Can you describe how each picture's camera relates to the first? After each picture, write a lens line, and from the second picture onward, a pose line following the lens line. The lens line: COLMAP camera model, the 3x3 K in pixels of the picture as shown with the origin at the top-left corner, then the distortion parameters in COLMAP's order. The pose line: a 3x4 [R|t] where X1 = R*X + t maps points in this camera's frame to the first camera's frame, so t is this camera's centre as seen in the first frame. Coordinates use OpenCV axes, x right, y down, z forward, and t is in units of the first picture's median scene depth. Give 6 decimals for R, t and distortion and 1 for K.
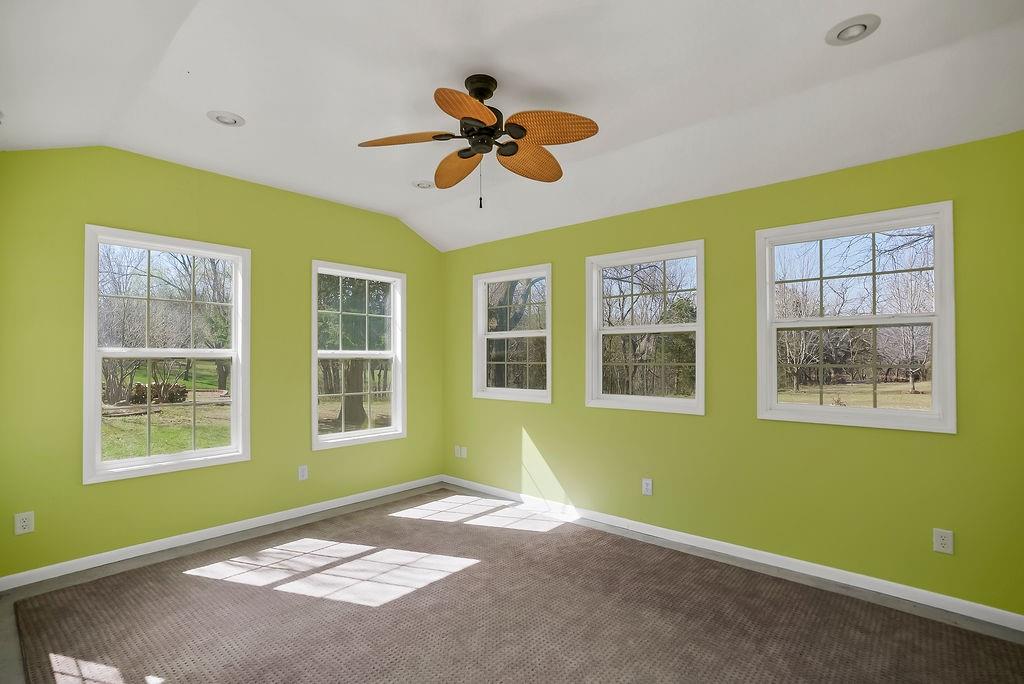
lens RADIAL K [[487.7, 0, 509.1], [0, 487.7, 351.8], [0, 0, 1]] dist [-0.018199, 0.000723]
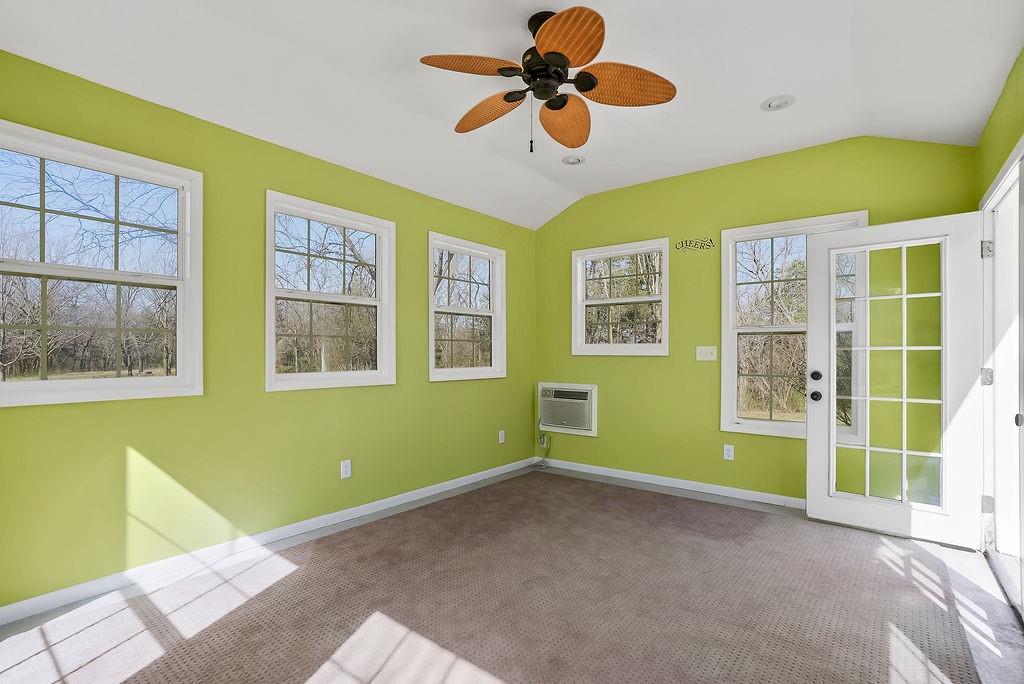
lens RADIAL K [[487.7, 0, 508.7], [0, 487.7, 345.3], [0, 0, 1]] dist [-0.018199, 0.000723]
pose [[-0.049278, 0.018946, 0.998605, -0.675061], [-0.009227, 0.999769, -0.019424, 0.061111], [-0.998742, -0.010171, -0.049092, 0.764878]]
